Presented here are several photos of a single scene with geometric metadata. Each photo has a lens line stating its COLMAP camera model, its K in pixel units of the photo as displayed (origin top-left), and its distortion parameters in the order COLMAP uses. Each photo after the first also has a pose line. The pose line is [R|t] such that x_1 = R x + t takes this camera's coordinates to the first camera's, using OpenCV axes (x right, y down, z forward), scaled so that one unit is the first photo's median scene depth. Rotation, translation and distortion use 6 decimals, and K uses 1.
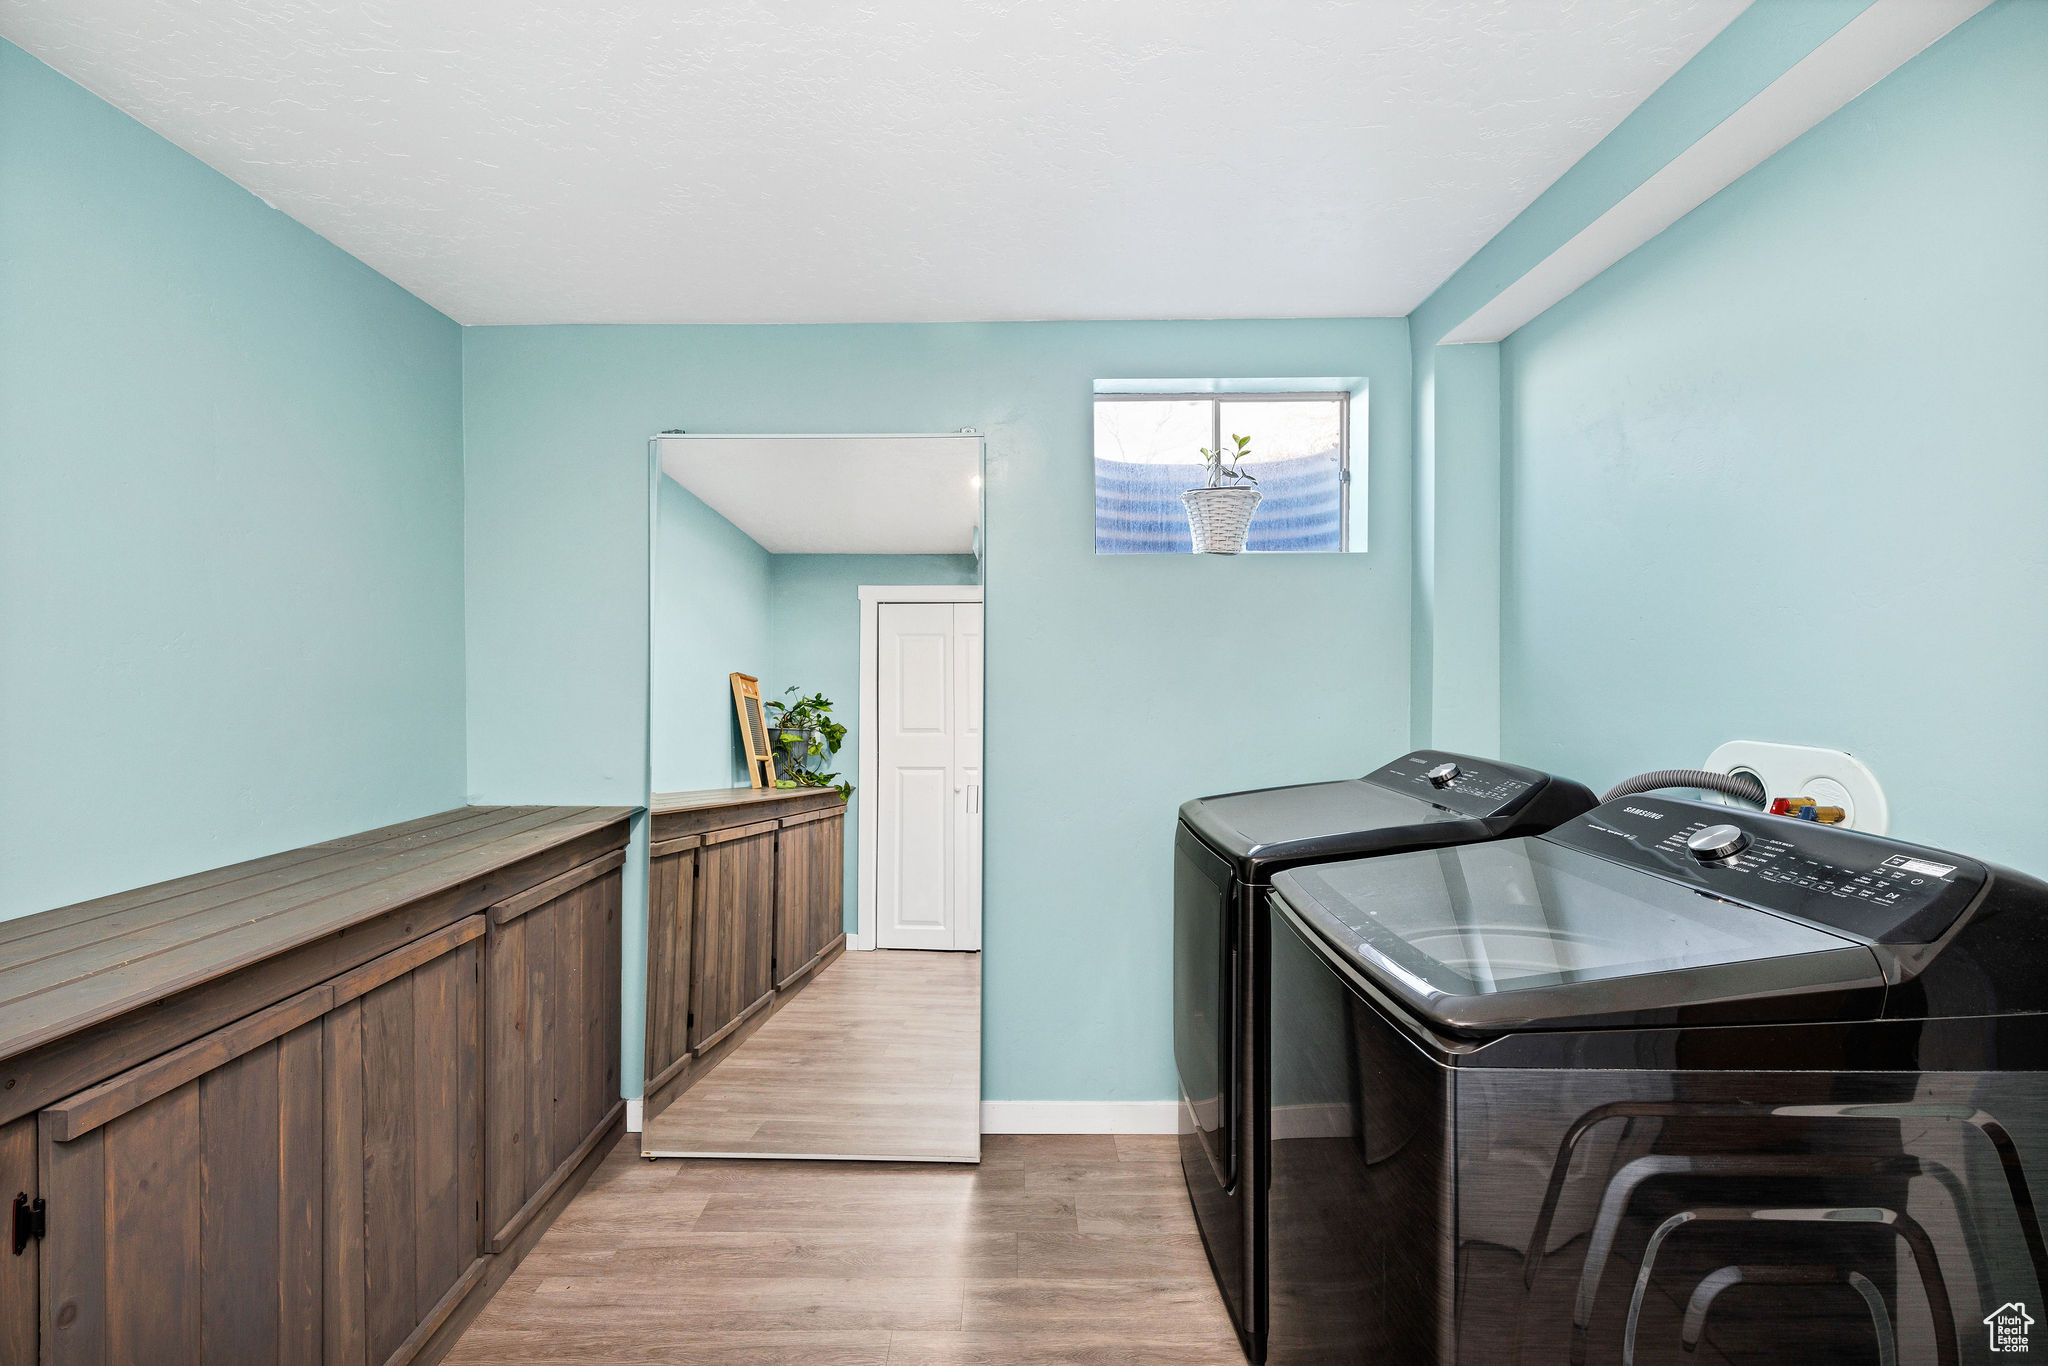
lens RADIAL K [[863.4, 0, 1024.0], [0, 863.4, 683.0], [0, 0, 1]] dist [-0.002391, 0.000009]
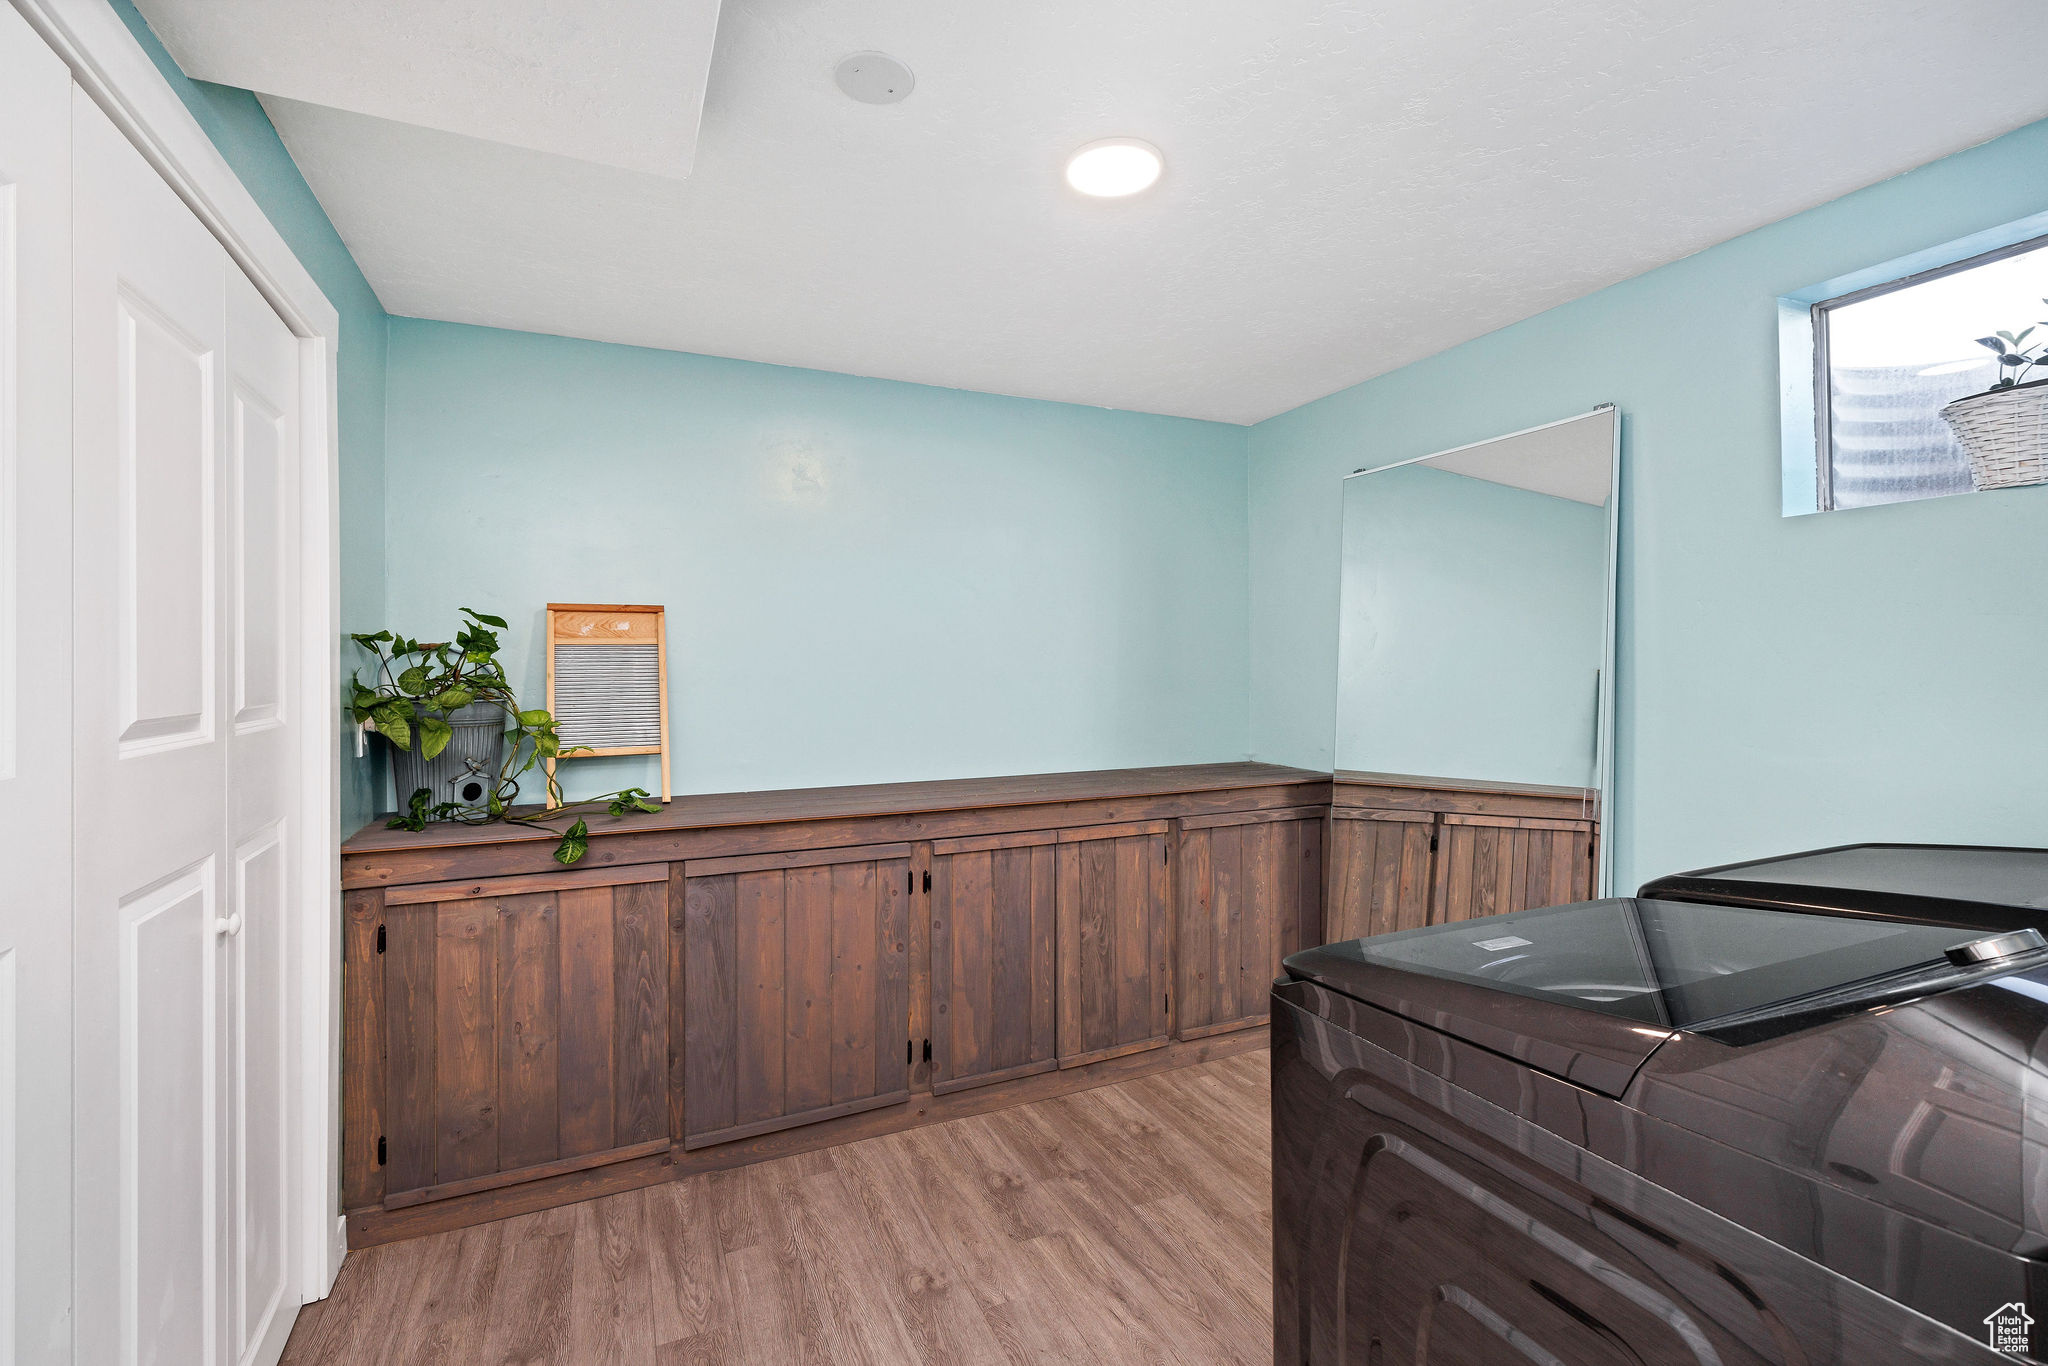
lens RADIAL K [[844.3, 0, 1014.6], [0, 844.3, 676.1], [0, 0, 1]] dist [-0.000315, -0.000039]
pose [[0.431286, 0.010983, -0.902149, 0.660005], [-0.006302, 0.999938, 0.009160, -0.011962], [0.902193, 0.001735, 0.431328, 0.068434]]
